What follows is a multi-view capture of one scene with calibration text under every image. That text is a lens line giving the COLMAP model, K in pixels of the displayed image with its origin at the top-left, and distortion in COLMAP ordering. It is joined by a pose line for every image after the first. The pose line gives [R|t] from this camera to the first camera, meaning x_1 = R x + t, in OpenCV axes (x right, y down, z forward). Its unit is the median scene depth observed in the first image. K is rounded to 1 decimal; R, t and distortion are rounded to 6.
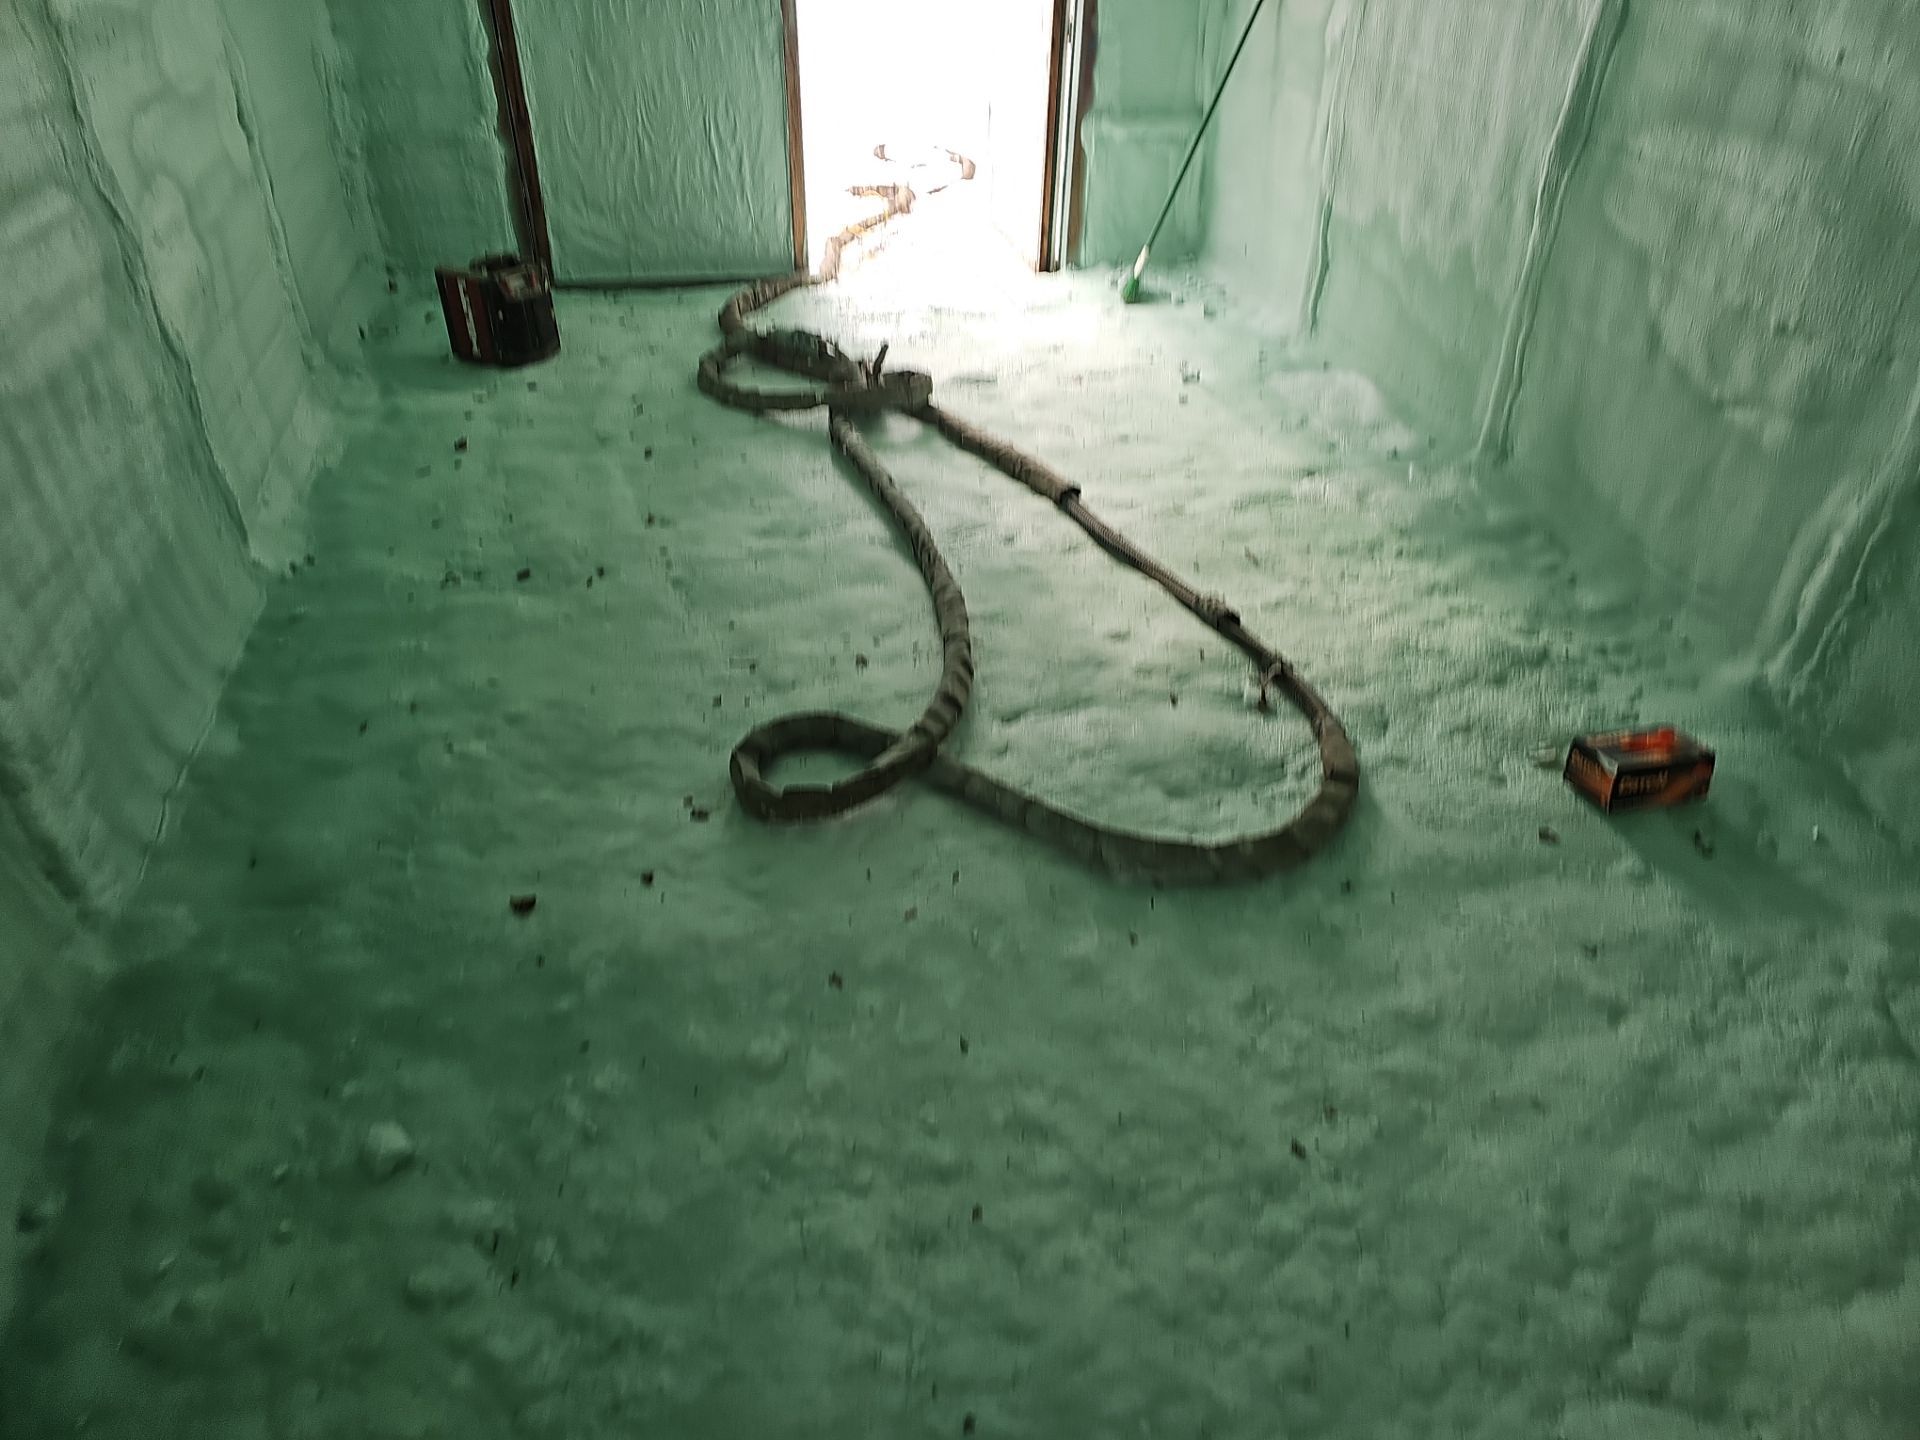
lens RADIAL K [[1261.2, 0, 976.8], [0, 1261.2, 719.9], [0, 0, 1]] dist [0.061877, -0.038064]
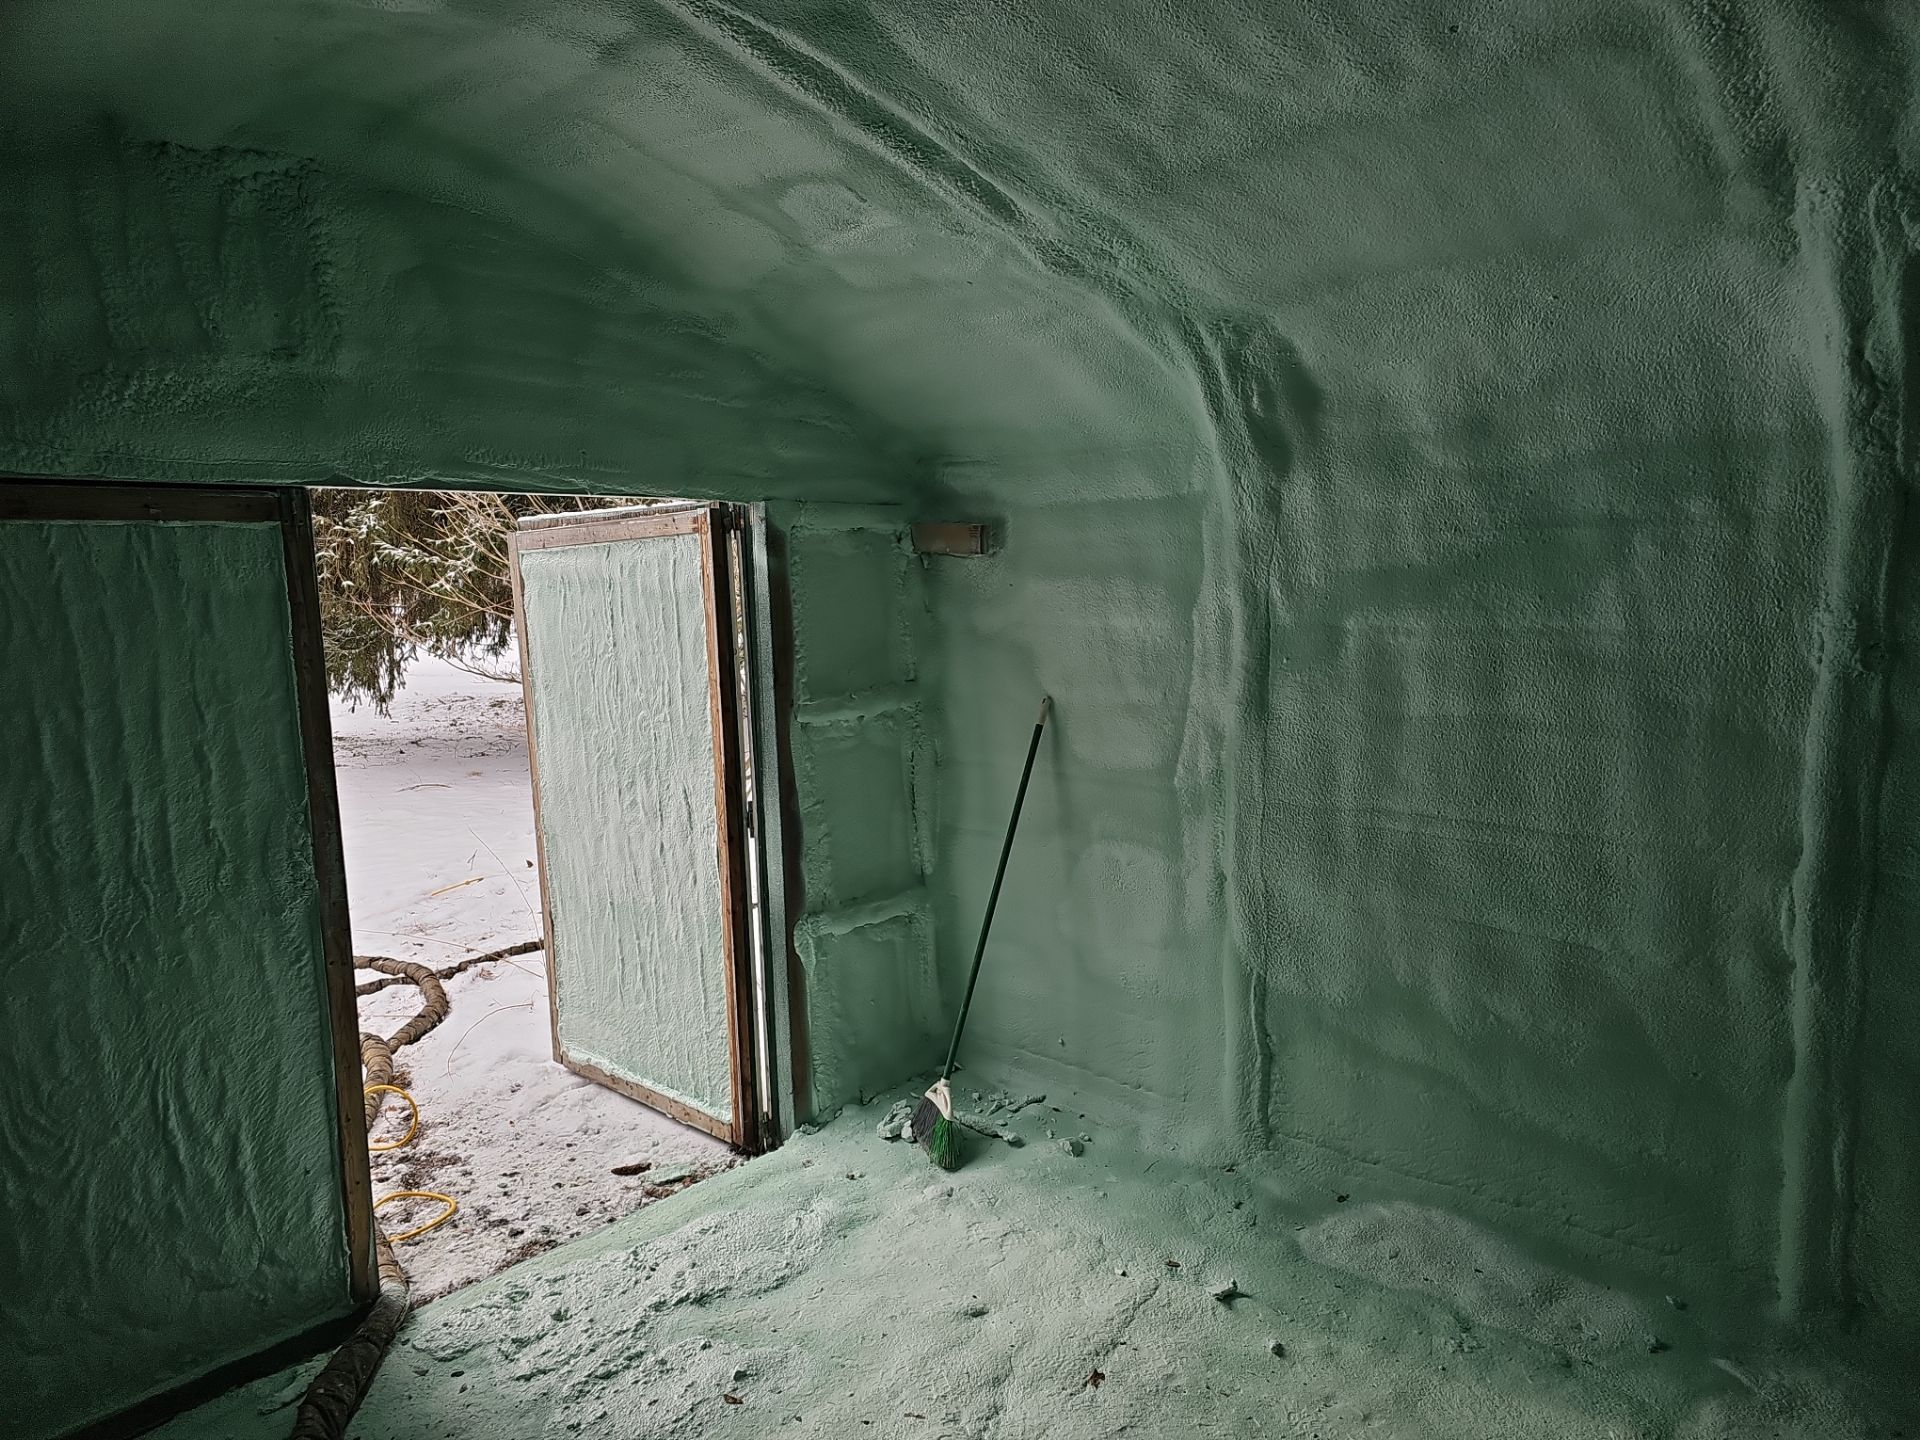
lens RADIAL K [[1250.5, 0, 976.7], [0, 1250.5, 747.1], [0, 0, 1]] dist [0.070043, -0.057787]
pose [[0.821936, -0.127583, 0.555106, -0.245630], [0.369380, 0.861258, -0.348988, -0.349022], [-0.433565, 0.491891, 0.755026, 0.499111]]
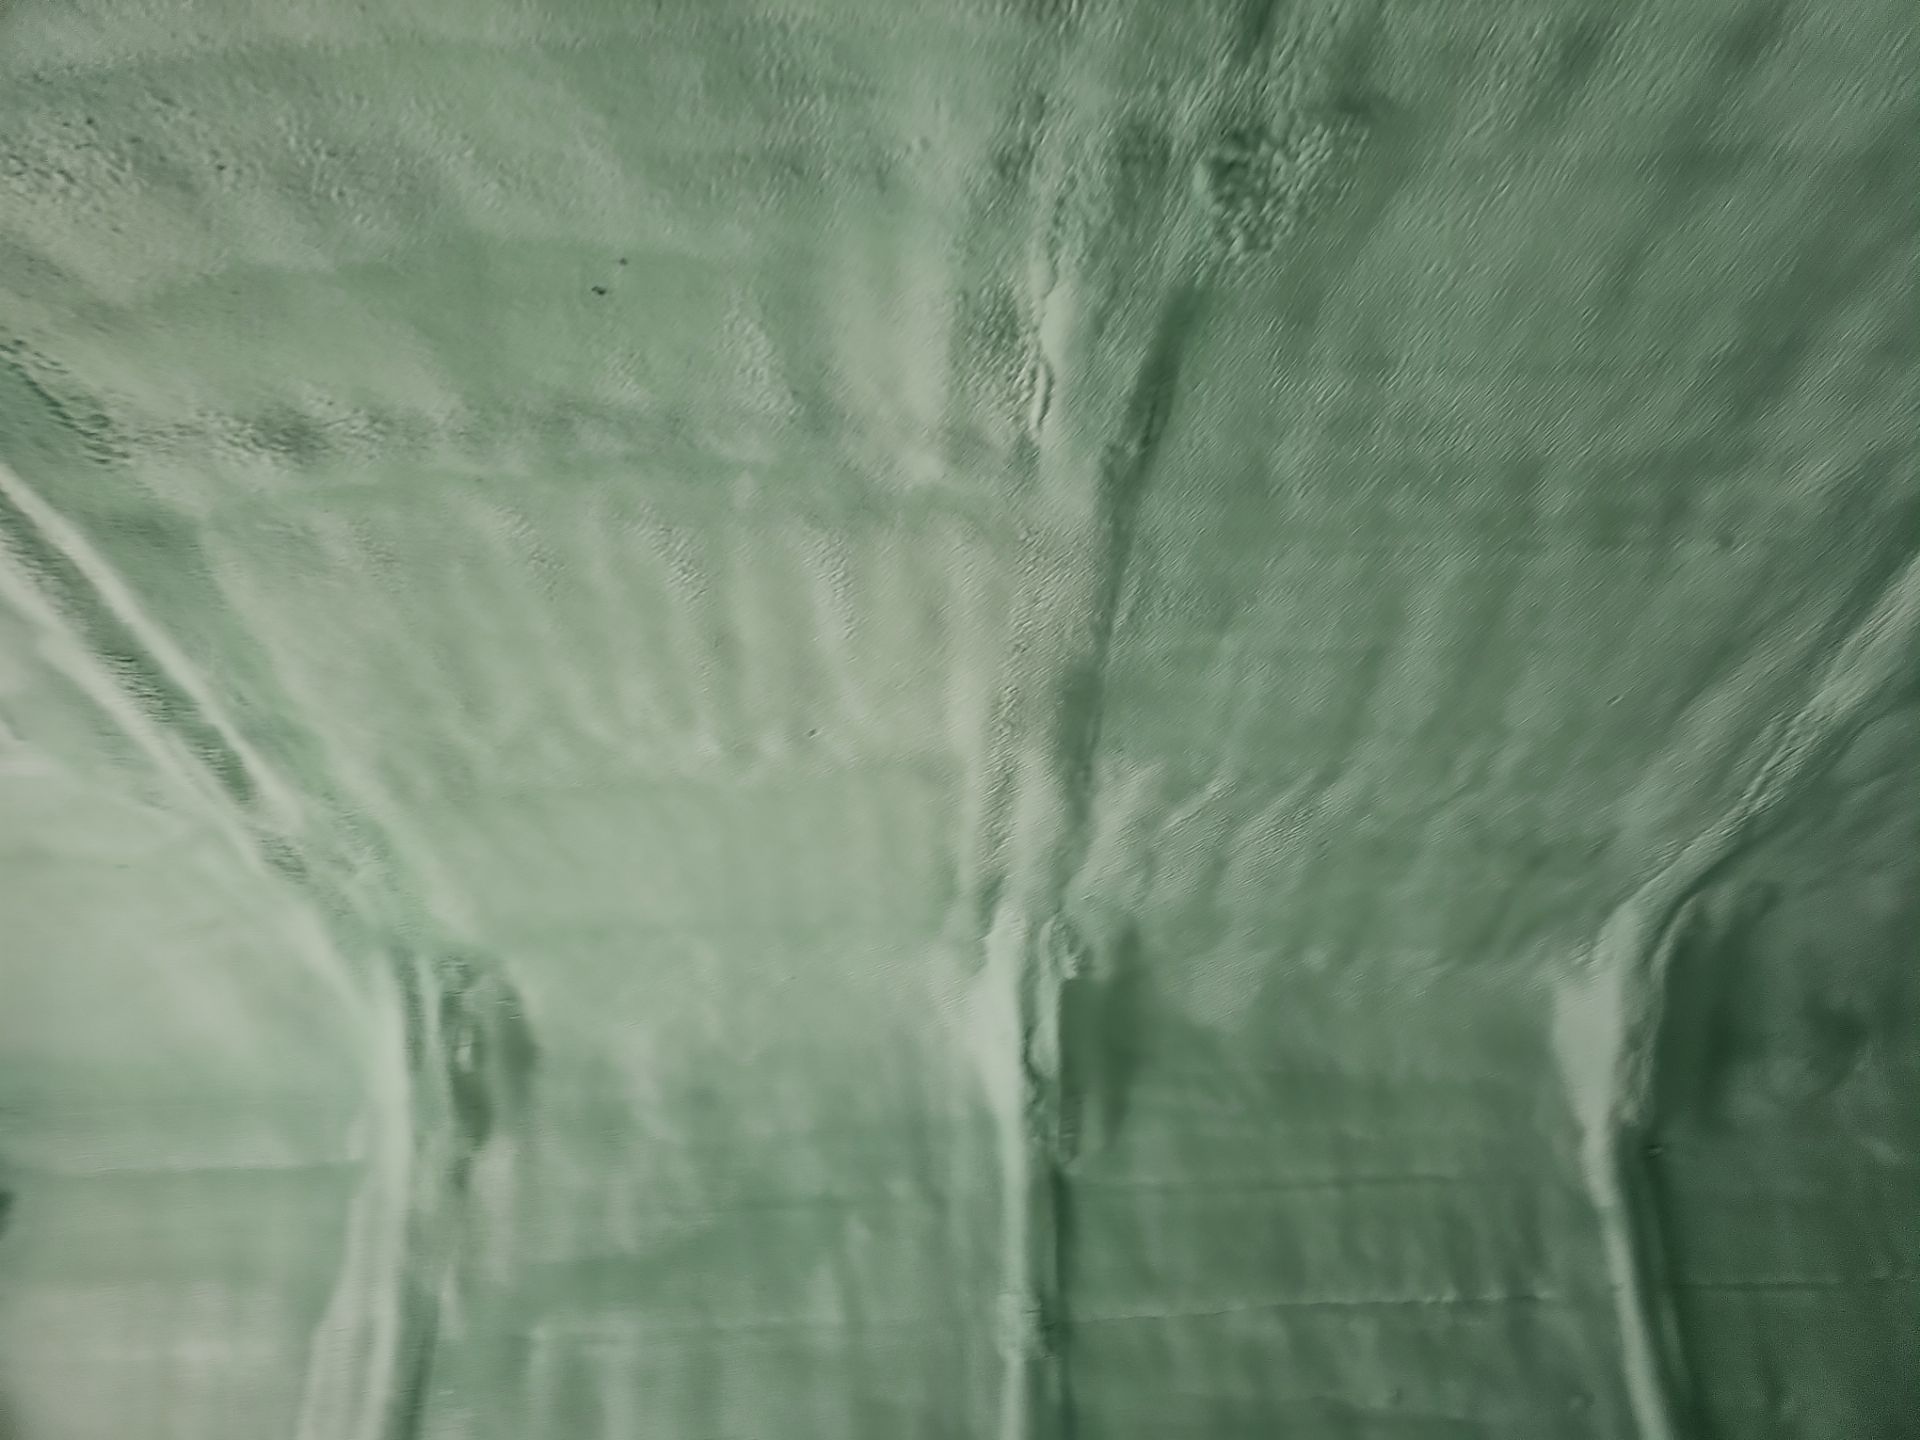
lens RADIAL K [[1253.8, 0, 960.0], [0, 1253.8, 720.0], [0, 0, 1]] dist [0.090878, -0.073285]
pose [[0.198103, 0.338143, 0.920008, -0.278300], [0.605135, 0.696187, -0.386181, -0.426264], [-0.771082, 0.633233, -0.066705, 0.614286]]
